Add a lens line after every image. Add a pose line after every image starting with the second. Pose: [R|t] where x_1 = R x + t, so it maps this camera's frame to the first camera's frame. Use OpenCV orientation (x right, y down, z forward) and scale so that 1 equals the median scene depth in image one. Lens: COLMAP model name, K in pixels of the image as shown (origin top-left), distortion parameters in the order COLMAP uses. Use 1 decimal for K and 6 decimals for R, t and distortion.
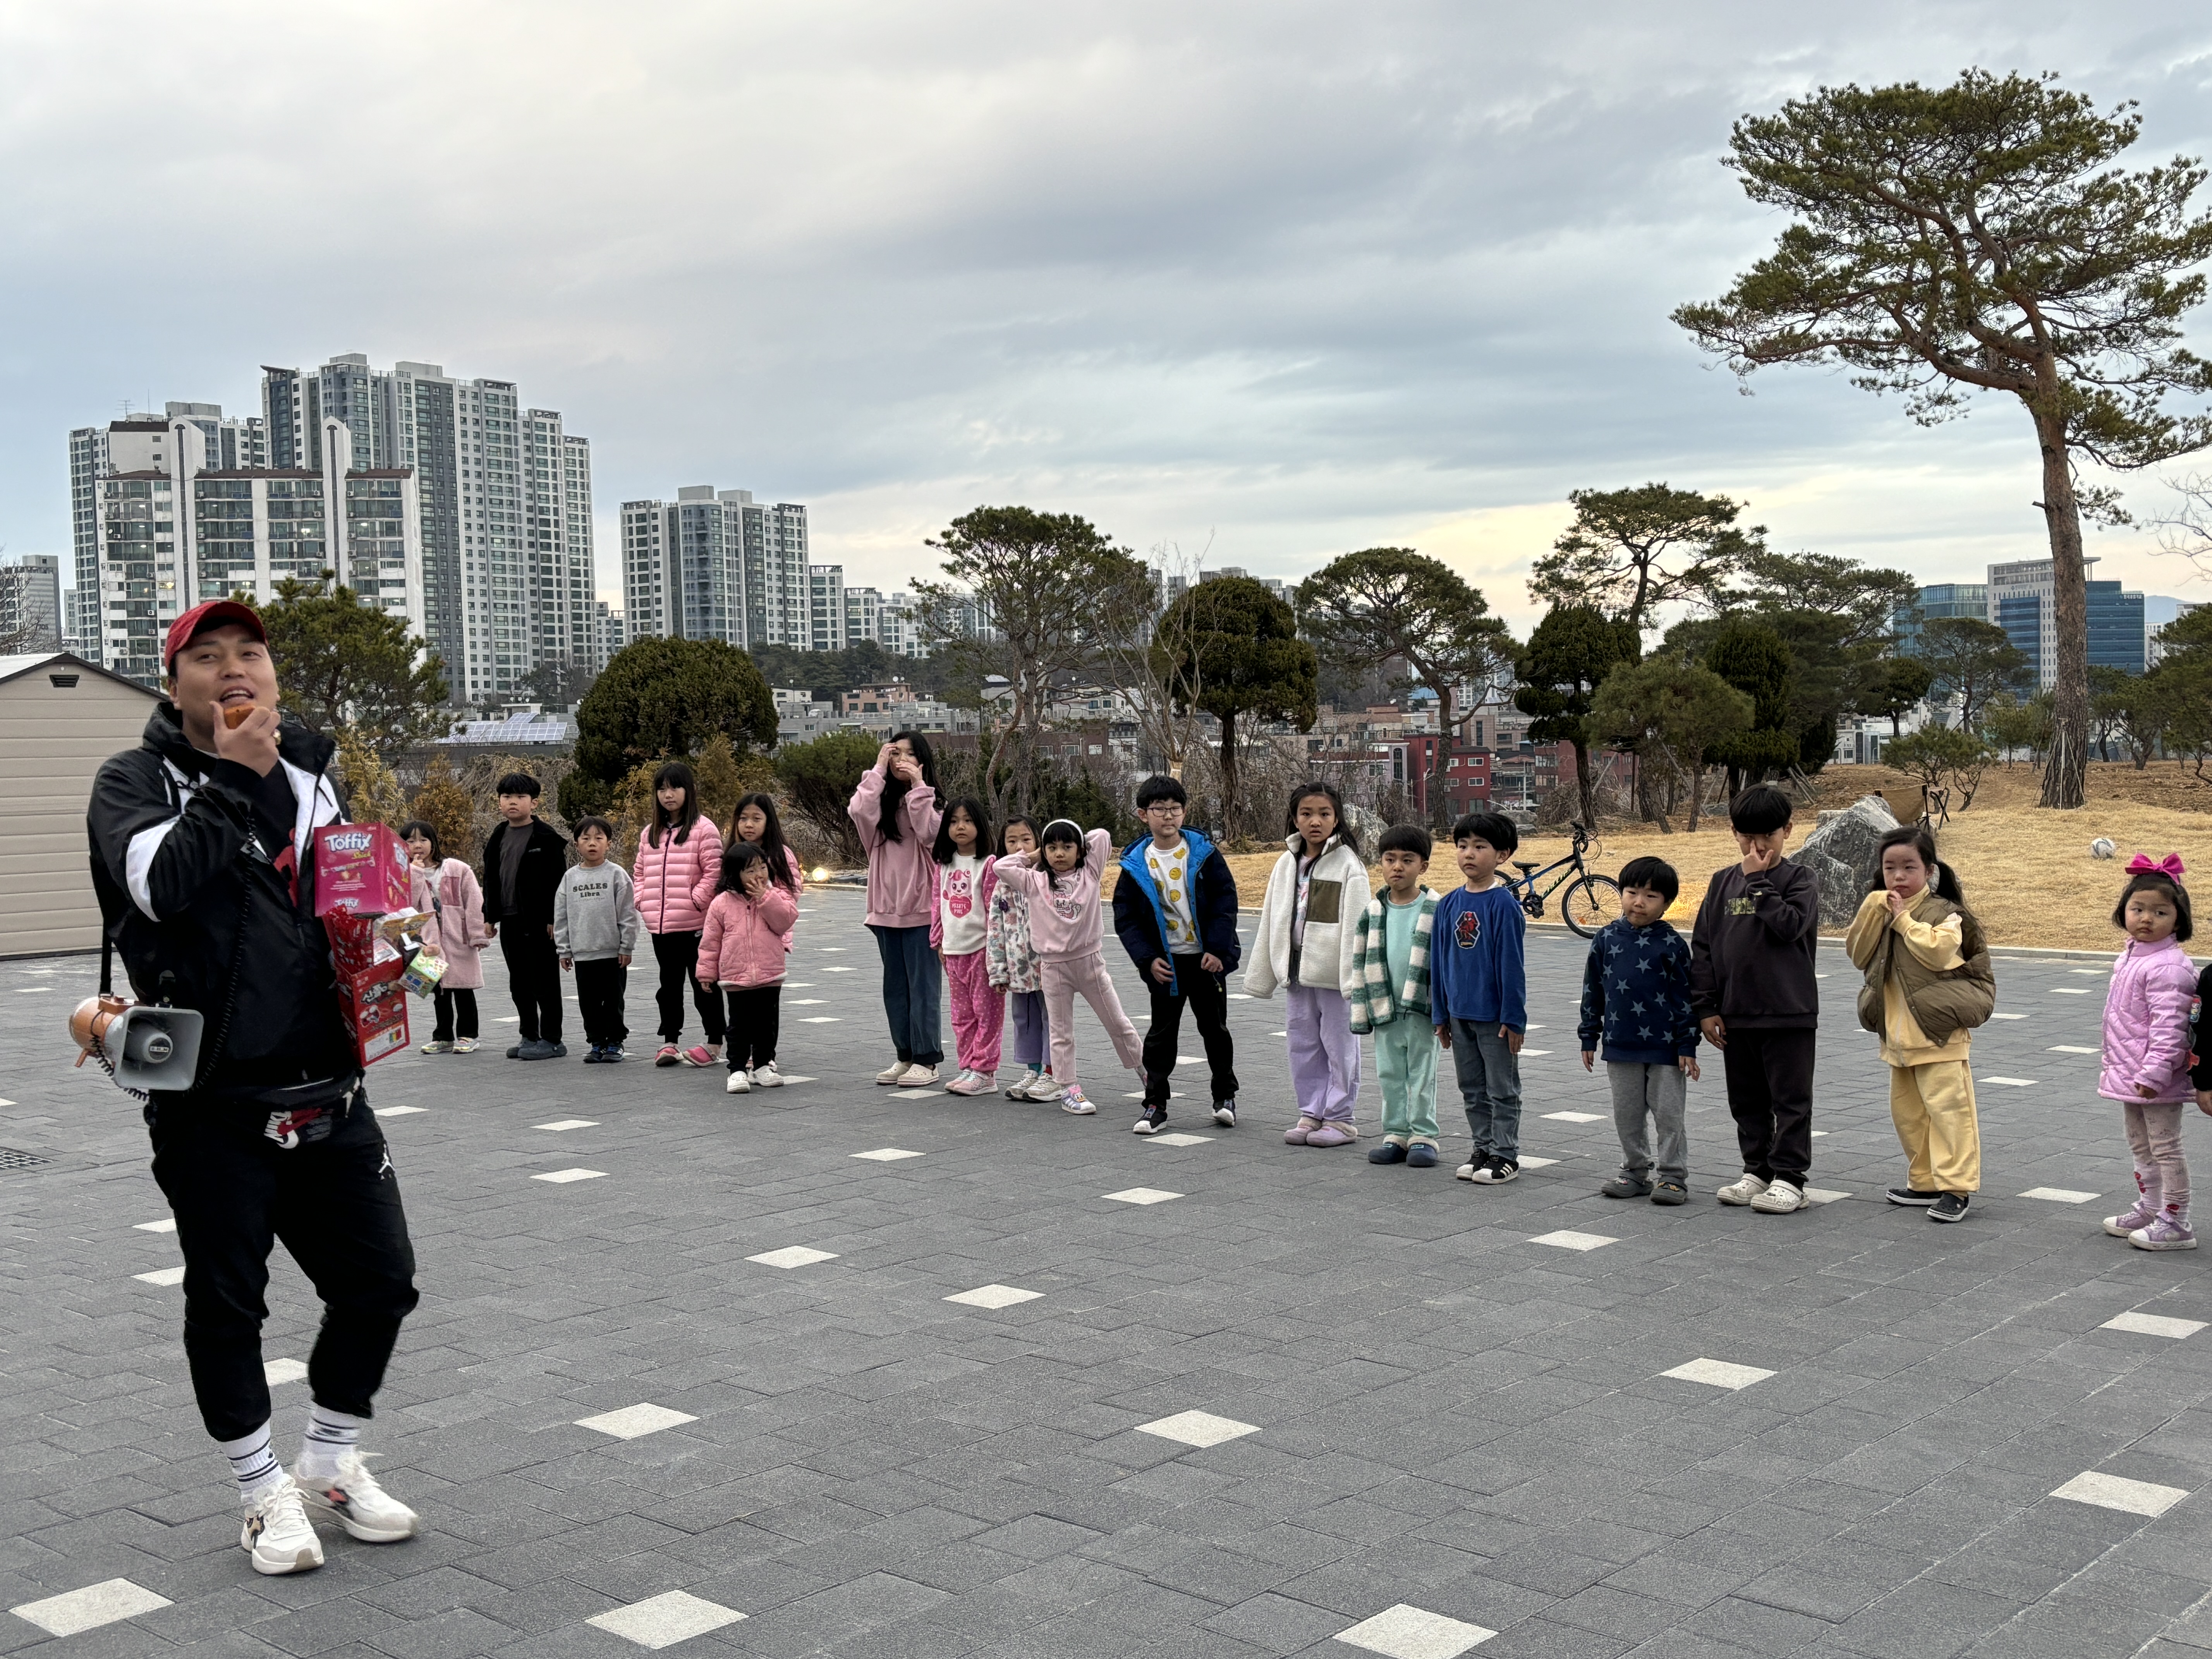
lens RADIAL K [[2455.5, 0, 1063.2], [0, 2455.5, 833.2], [0, 0, 1]] dist [0.035662, -0.003961]
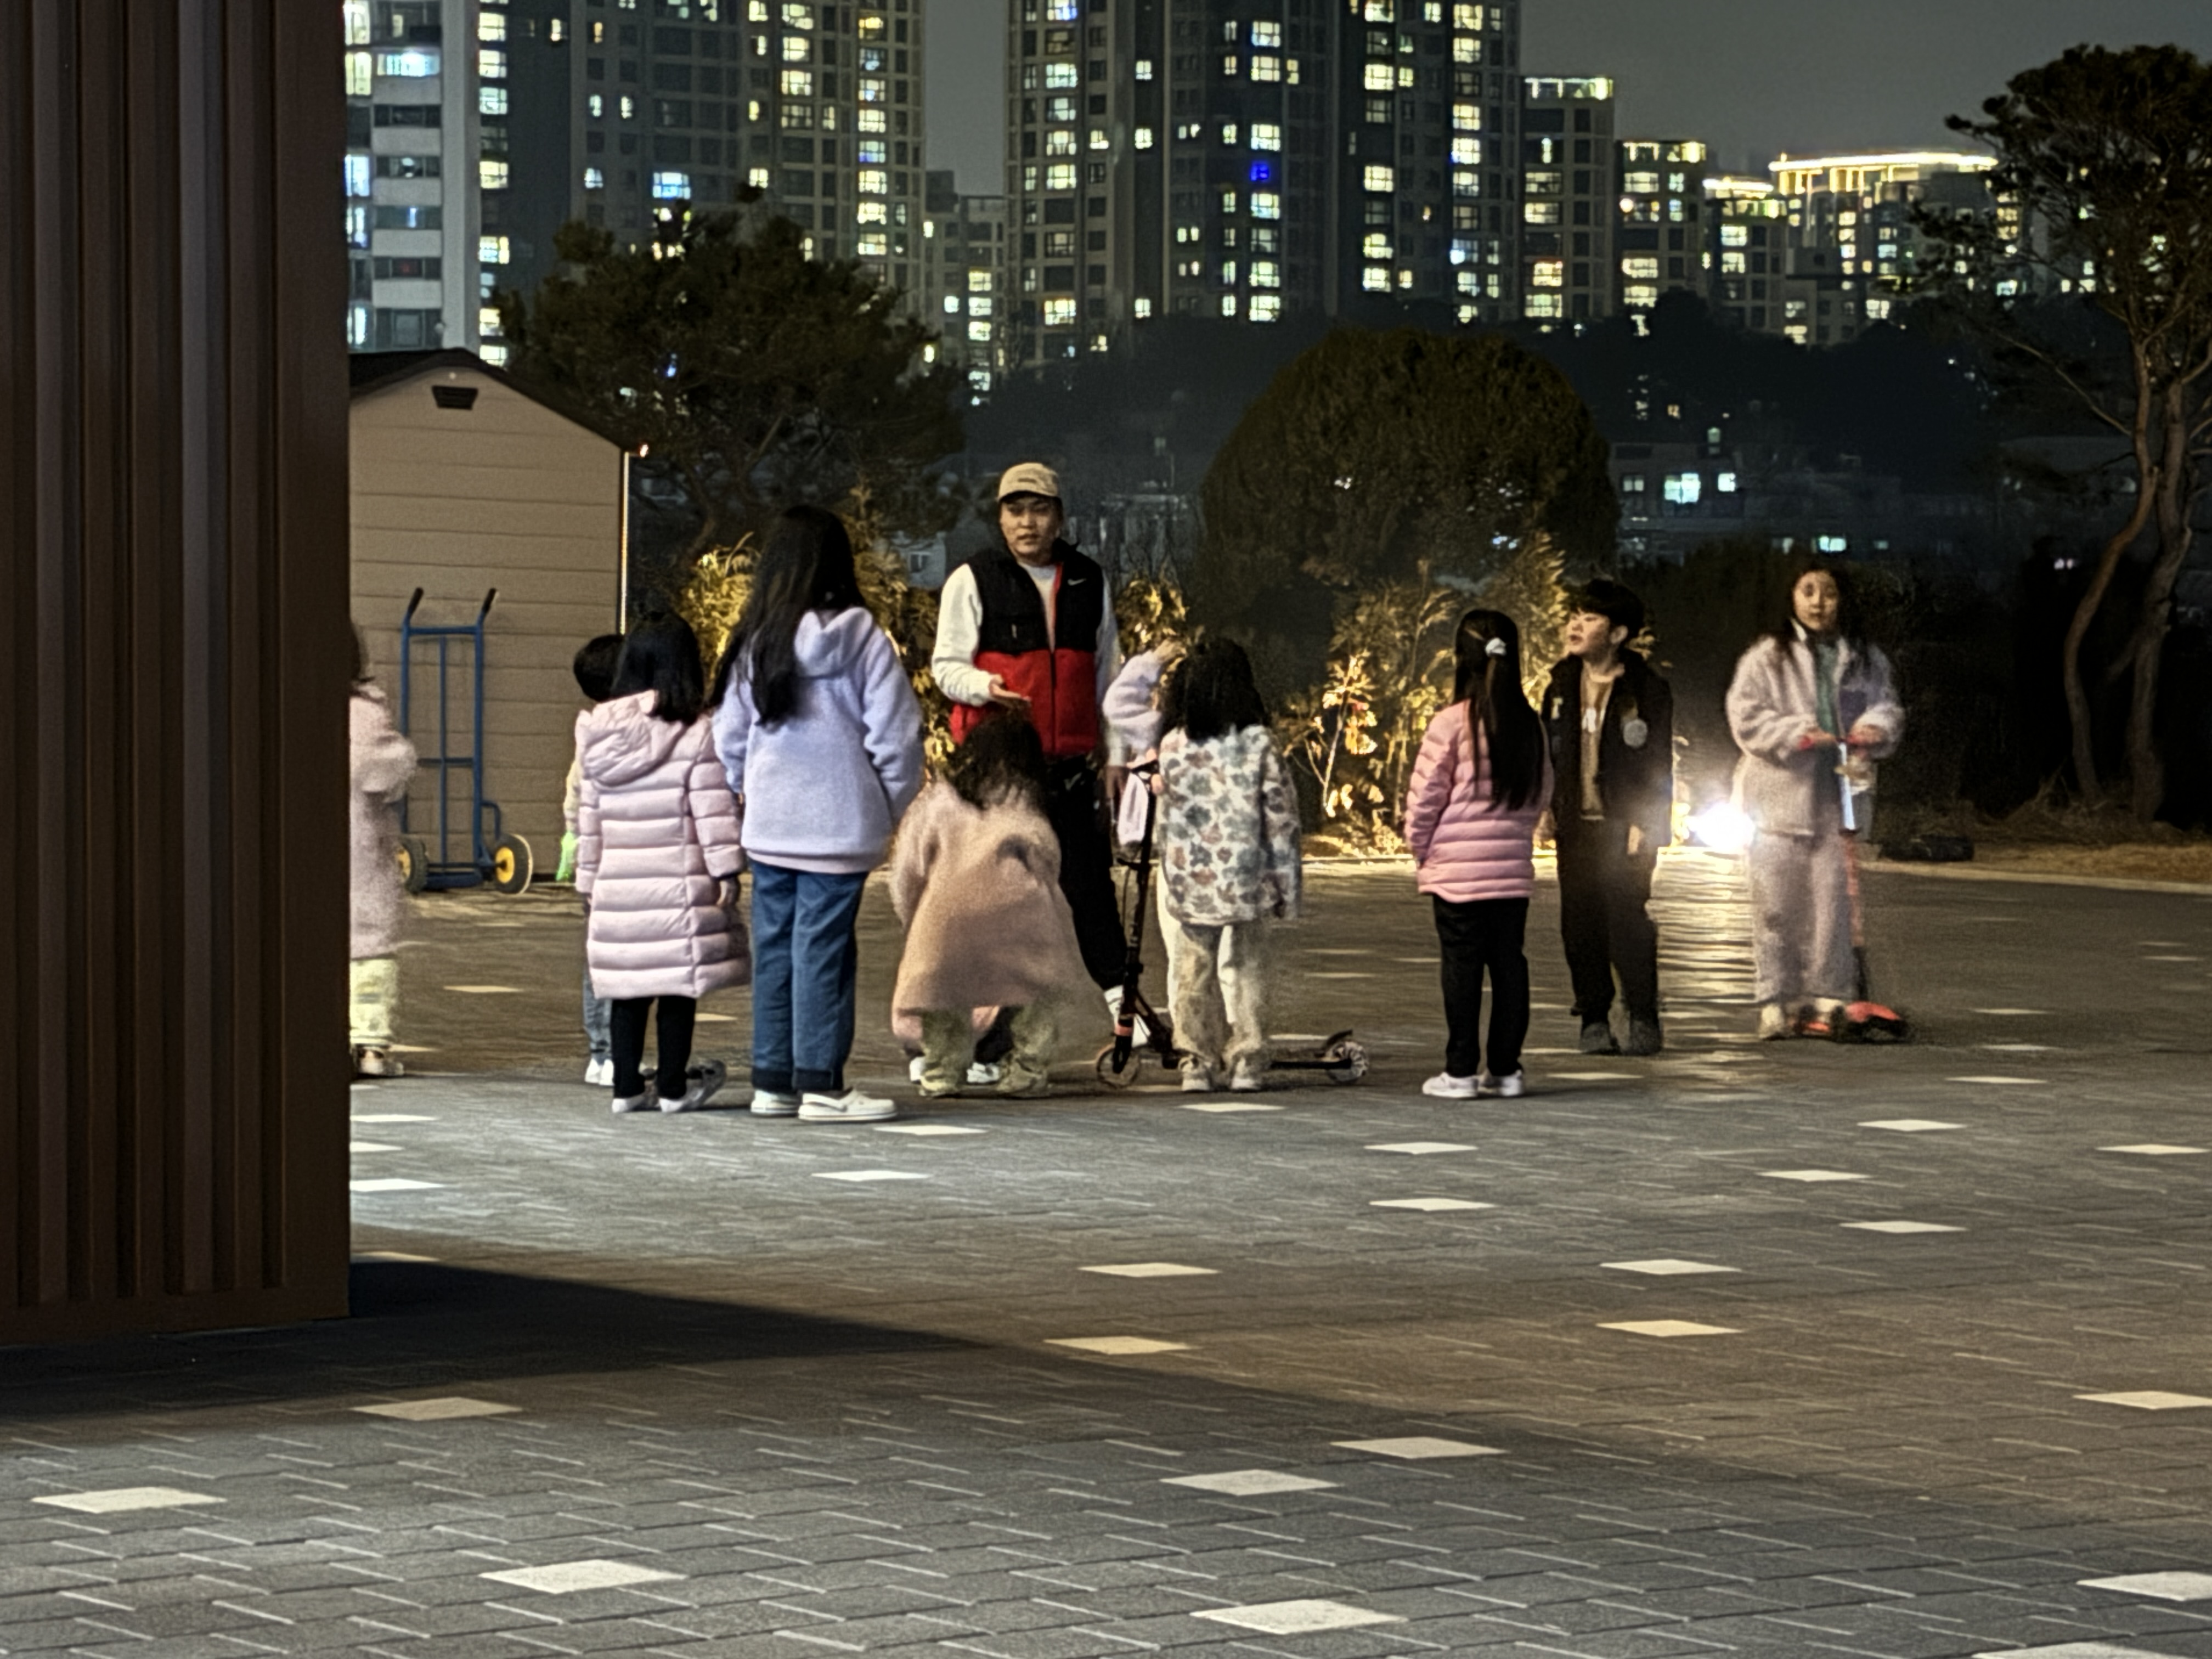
lens RADIAL K [[7122.6, 0, 1106.0], [0, 7122.6, 829.5], [0, 0, 1]] dist [0.330034, -1.967328]
pose [[0.987797, 0.034773, -0.151818, -0.004733], [-0.035154, 0.999382, 0.000176, 0.015896], [0.151730, 0.005163, 0.988408, -0.320683]]
